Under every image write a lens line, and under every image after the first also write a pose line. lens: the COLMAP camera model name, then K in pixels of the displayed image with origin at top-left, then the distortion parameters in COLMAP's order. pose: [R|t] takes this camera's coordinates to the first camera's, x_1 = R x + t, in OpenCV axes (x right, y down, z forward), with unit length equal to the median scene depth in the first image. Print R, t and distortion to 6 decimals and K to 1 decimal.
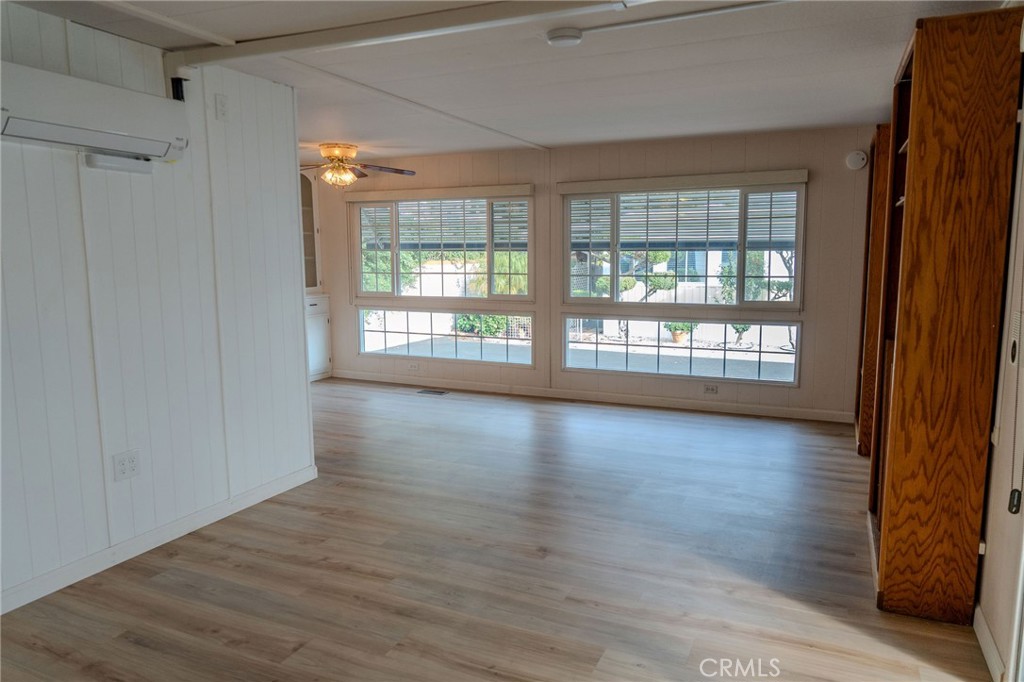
lens RADIAL K [[714.5, 0, 537.8], [0, 714.5, 339.6], [0, 0, 1]] dist [-0.004263, -0.000964]
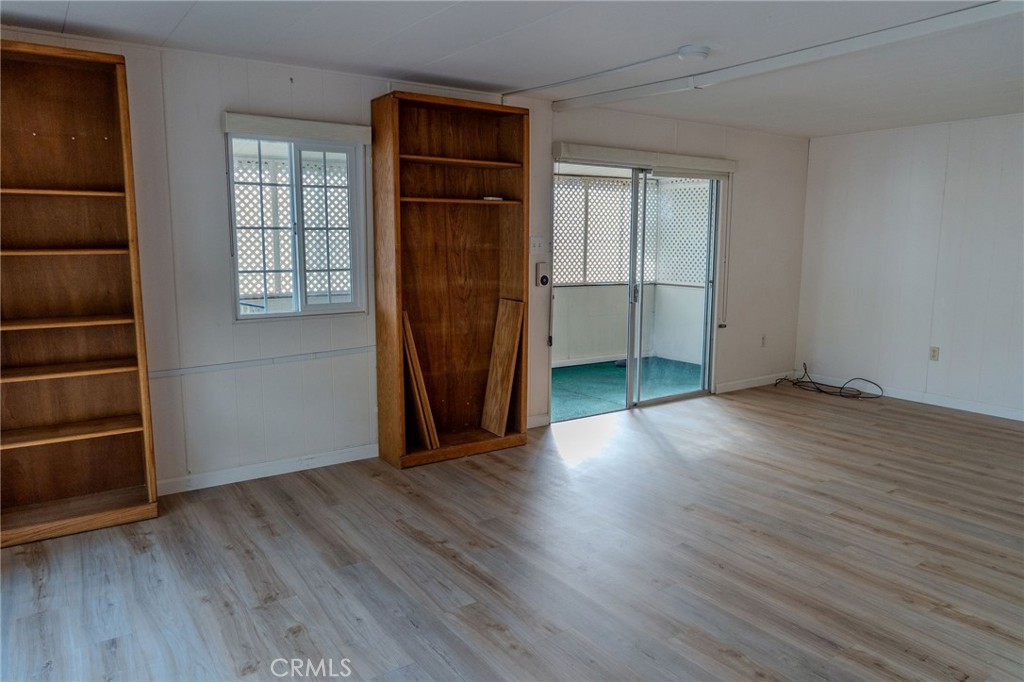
lens RADIAL K [[702.6, 0, 512.0], [0, 702.6, 341.0], [0, 0, 1]] dist [0.001558, -0.000492]
pose [[-0.842905, -0.080486, 0.532009, -0.166362], [0.063182, 0.967103, 0.246415, -0.125870], [-0.534340, 0.241318, -0.810090, 1.016943]]
